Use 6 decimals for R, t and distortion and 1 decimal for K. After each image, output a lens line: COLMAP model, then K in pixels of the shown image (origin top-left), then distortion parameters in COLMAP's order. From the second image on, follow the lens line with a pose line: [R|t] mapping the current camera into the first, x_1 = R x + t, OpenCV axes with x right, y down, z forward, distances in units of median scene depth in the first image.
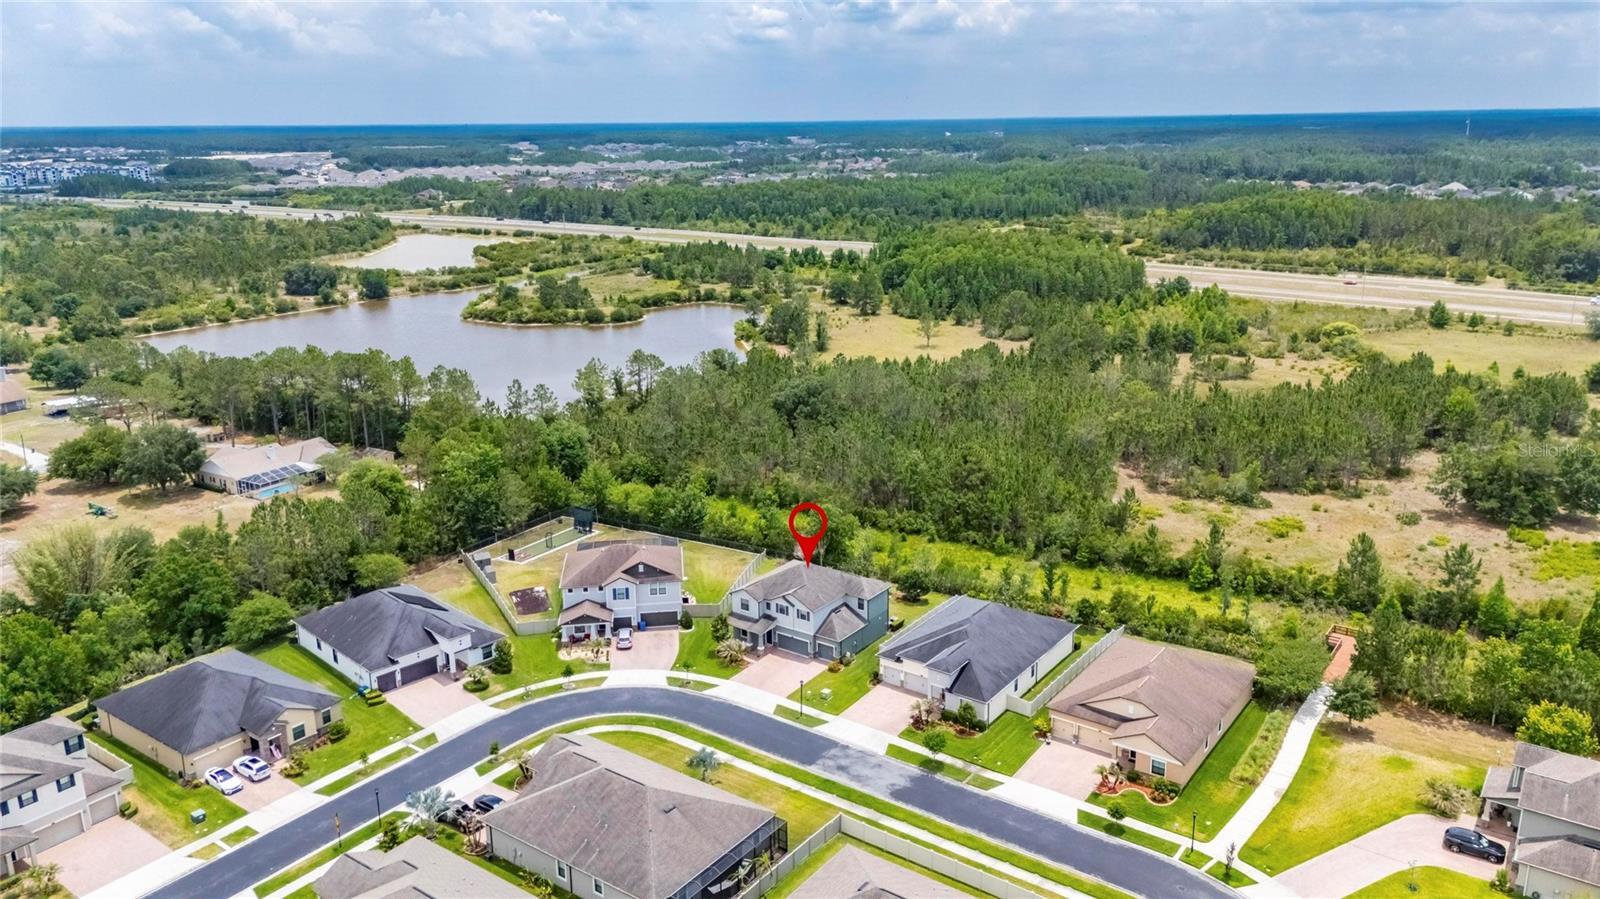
lens RADIAL K [[1175.7, 0, 800.0], [0, 1175.7, 449.5], [0, 0, 1]] dist [0.096645, -0.119471]
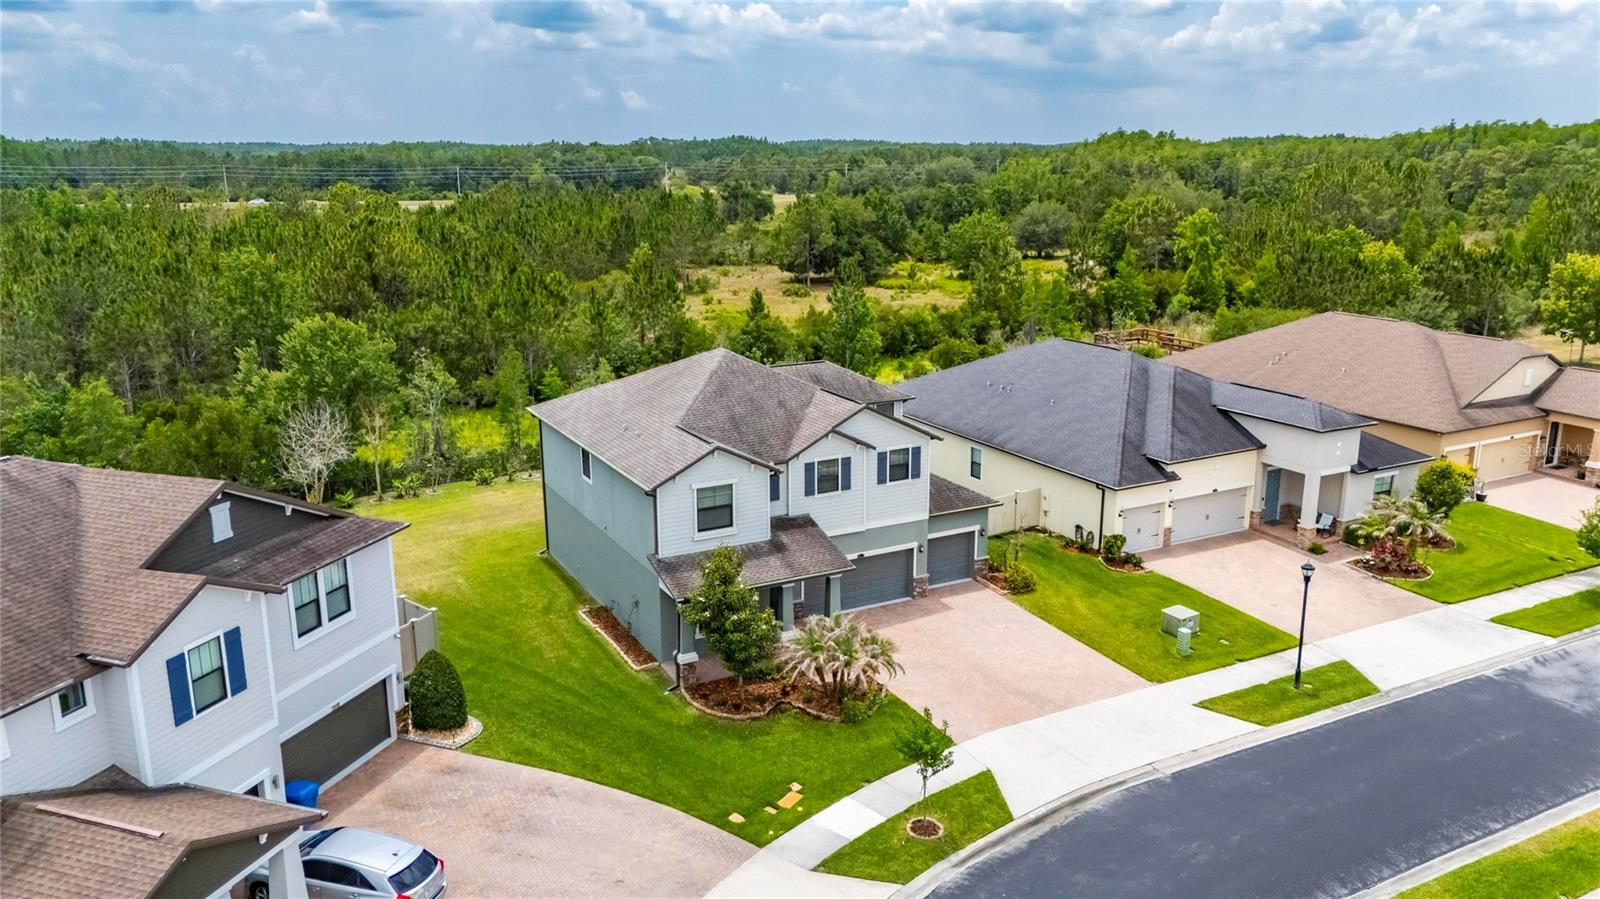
lens RADIAL K [[1178.4, 0, 800.0], [0, 1178.4, 449.5], [0, 0, 1]] dist [0.066242, -0.060736]
pose [[0.433760, -0.211810, 0.875779, -0.263902], [0.240547, 0.963921, 0.113988, 0.091402], [-0.868326, 0.161223, 0.469061, 0.839499]]
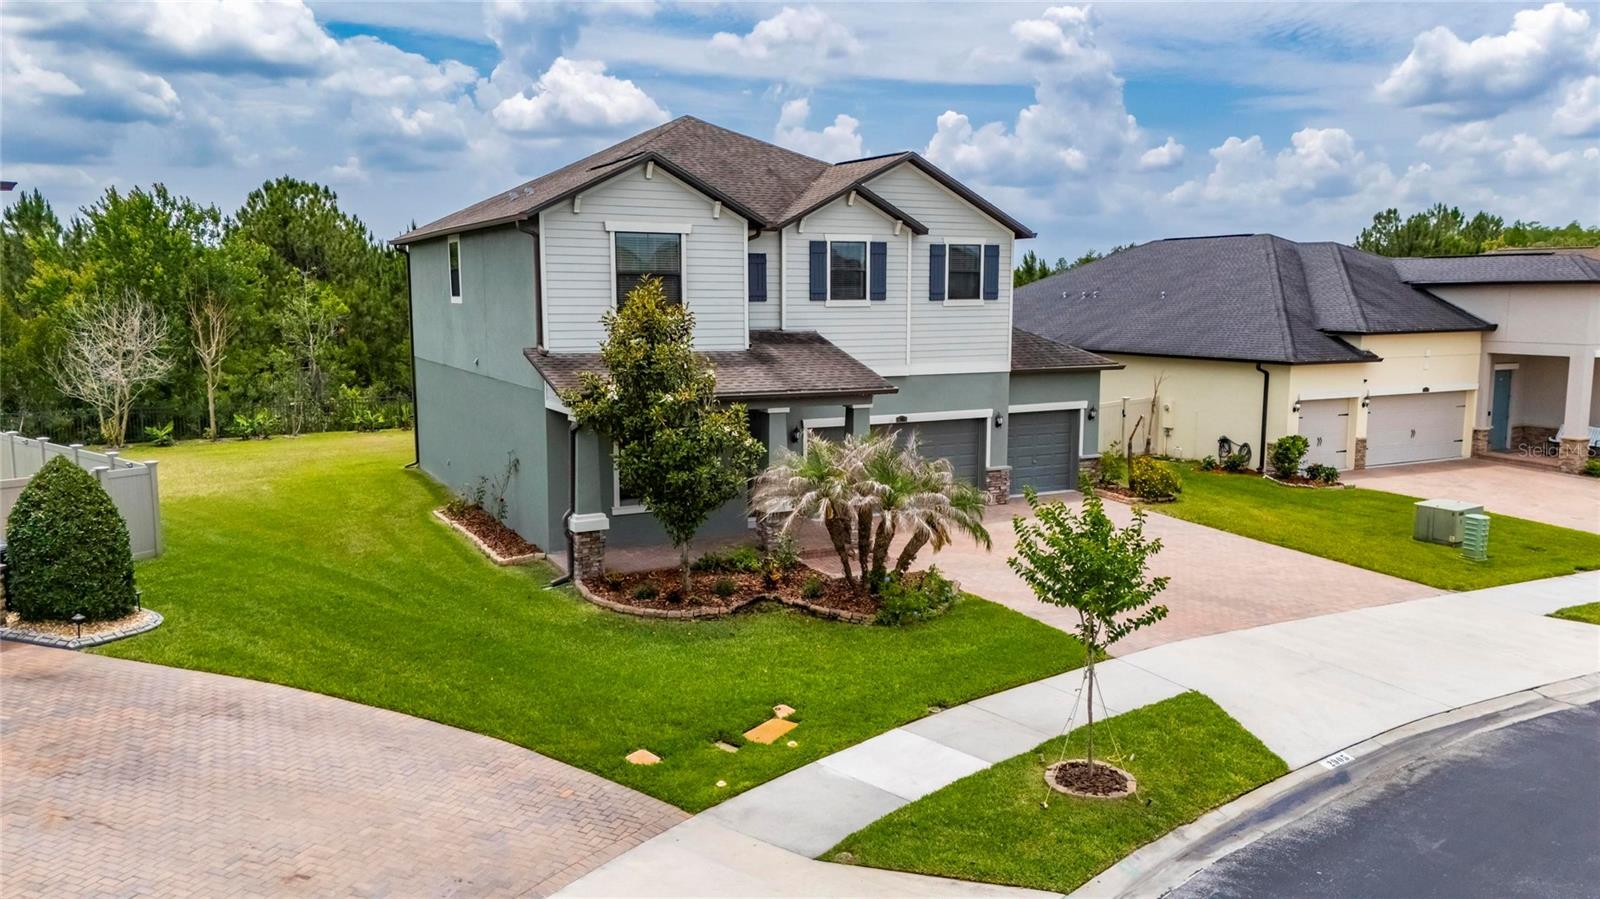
lens RADIAL K [[1178.4, 0, 800.0], [0, 1178.4, 449.5], [0, 0, 1]] dist [0.066242, -0.060736]
pose [[0.441836, -0.104253, 0.891018, -0.171715], [0.236886, 0.971530, -0.003793, 0.155509], [-0.865255, 0.212745, 0.453953, 0.901807]]
